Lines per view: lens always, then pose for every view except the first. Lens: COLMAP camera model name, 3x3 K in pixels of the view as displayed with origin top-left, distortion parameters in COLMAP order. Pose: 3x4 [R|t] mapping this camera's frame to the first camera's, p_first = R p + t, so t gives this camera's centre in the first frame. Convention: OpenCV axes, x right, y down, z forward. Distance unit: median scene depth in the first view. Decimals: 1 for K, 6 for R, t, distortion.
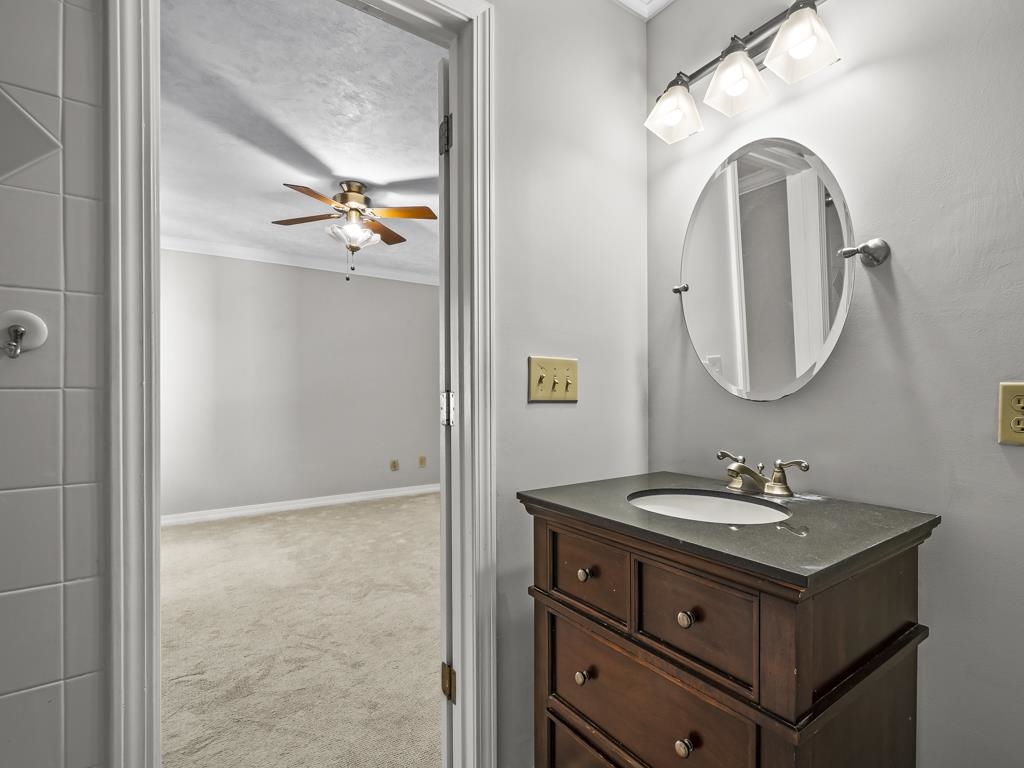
lens RADIAL K [[505.1, 0, 521.9], [0, 505.1, 388.0], [0, 0, 1]] dist [-0.001720, 0.000847]
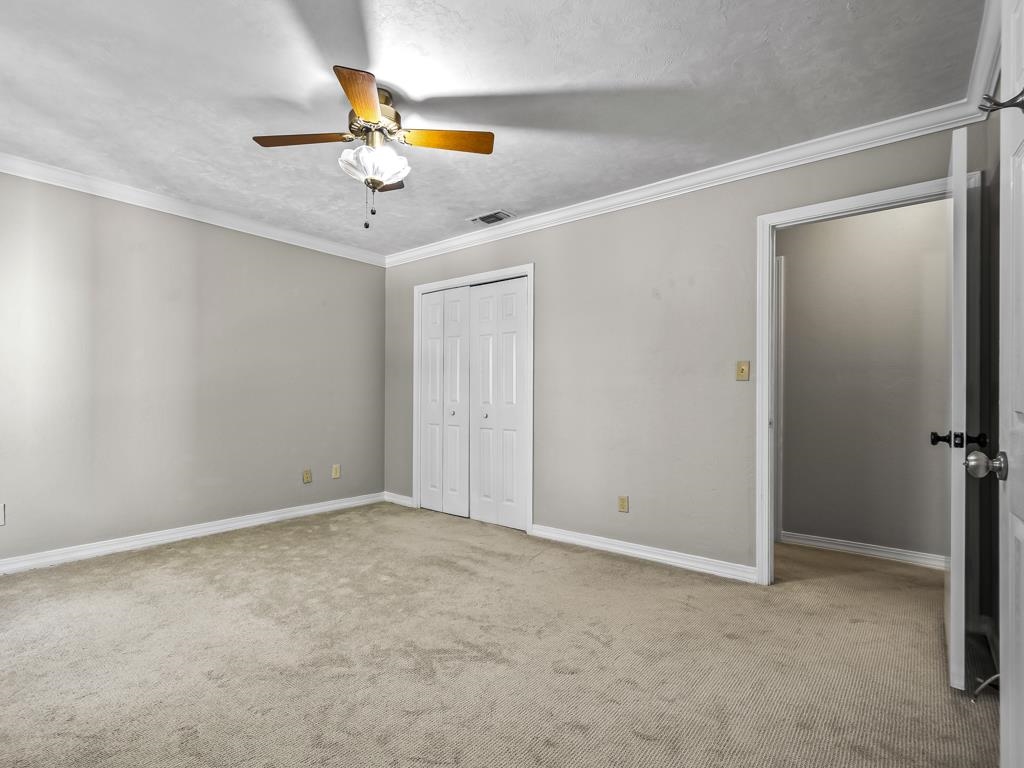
lens RADIAL K [[554.5, 0, 513.7], [0, 554.5, 389.9], [0, 0, 1]] dist [0.006494, 0.000952]
pose [[0.982914, 0.013751, 0.183553, -0.202924], [-0.014761, 0.999882, 0.004140, 0.008835], [-0.183475, -0.006779, 0.983001, 0.131072]]
